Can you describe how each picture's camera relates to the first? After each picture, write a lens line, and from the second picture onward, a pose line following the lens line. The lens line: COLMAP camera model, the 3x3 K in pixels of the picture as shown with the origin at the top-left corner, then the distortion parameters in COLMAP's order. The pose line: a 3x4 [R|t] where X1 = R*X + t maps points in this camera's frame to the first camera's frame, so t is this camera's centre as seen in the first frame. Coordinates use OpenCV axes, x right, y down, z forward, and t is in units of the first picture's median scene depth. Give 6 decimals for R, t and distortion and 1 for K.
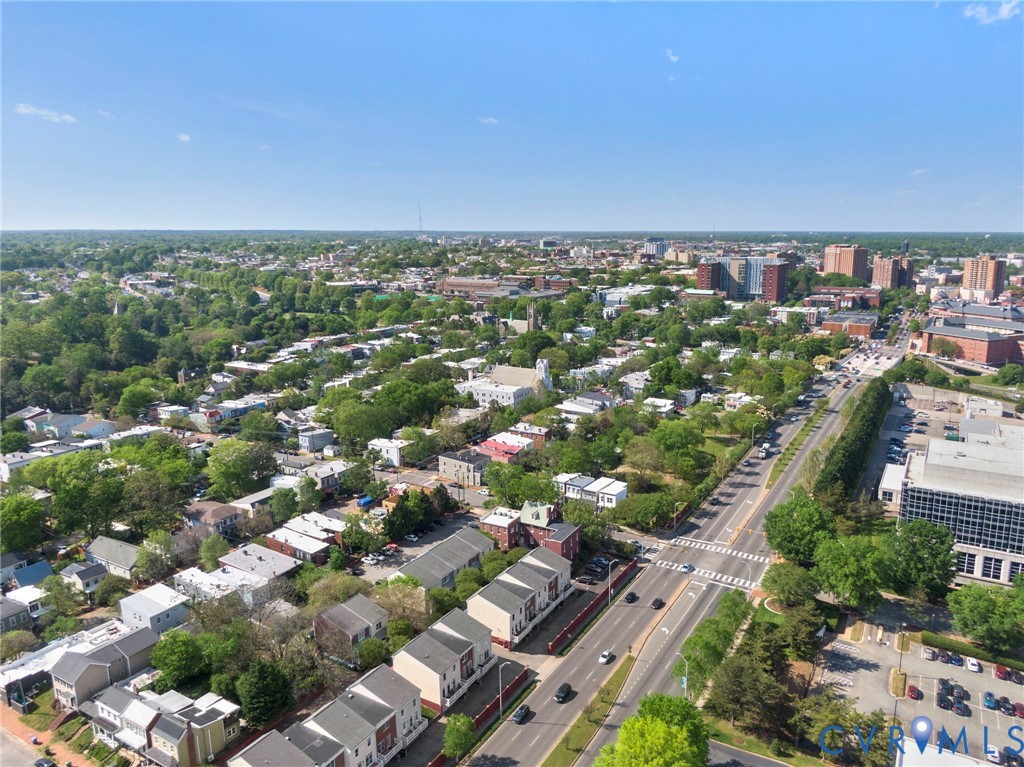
lens RADIAL K [[725.9, 0, 512.0], [0, 725.9, 383.5], [0, 0, 1]] dist [0.048452, -0.070187]
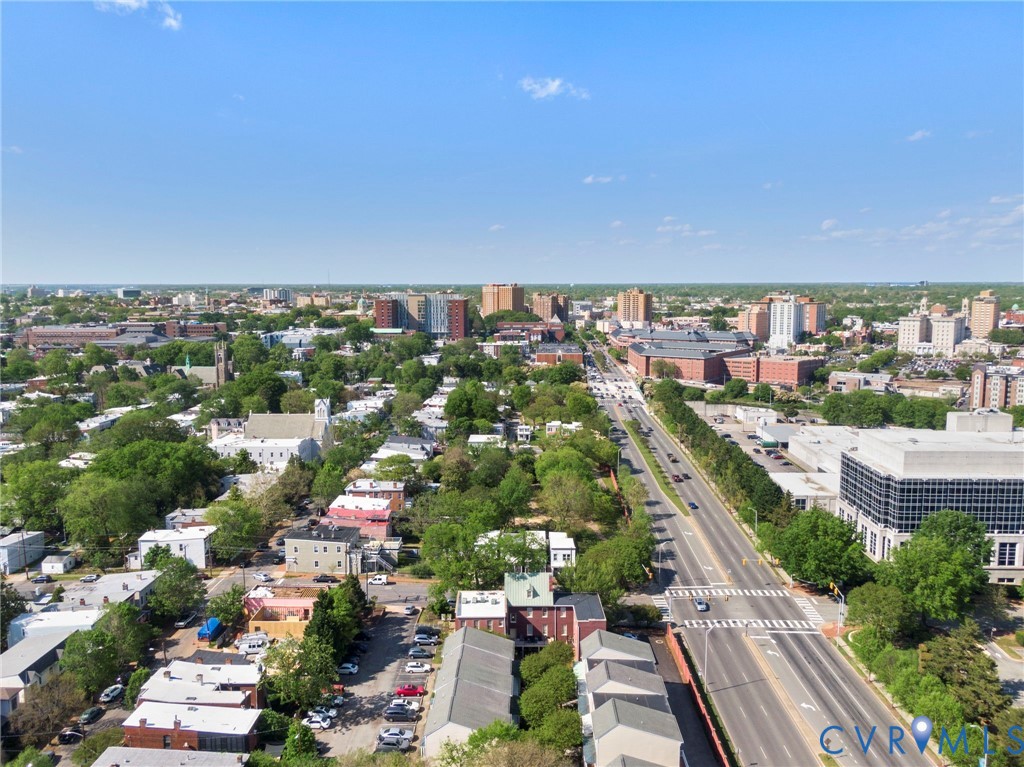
lens RADIAL K [[802.1, 0, 512.0], [0, 802.1, 383.5], [0, 0, 1]] dist [0.057465, -0.071537]
pose [[0.877811, -0.062566, 0.474904, -0.256892], [0.100057, 0.993512, -0.054054, 0.020461], [-0.468441, 0.094967, 0.878376, 0.253930]]
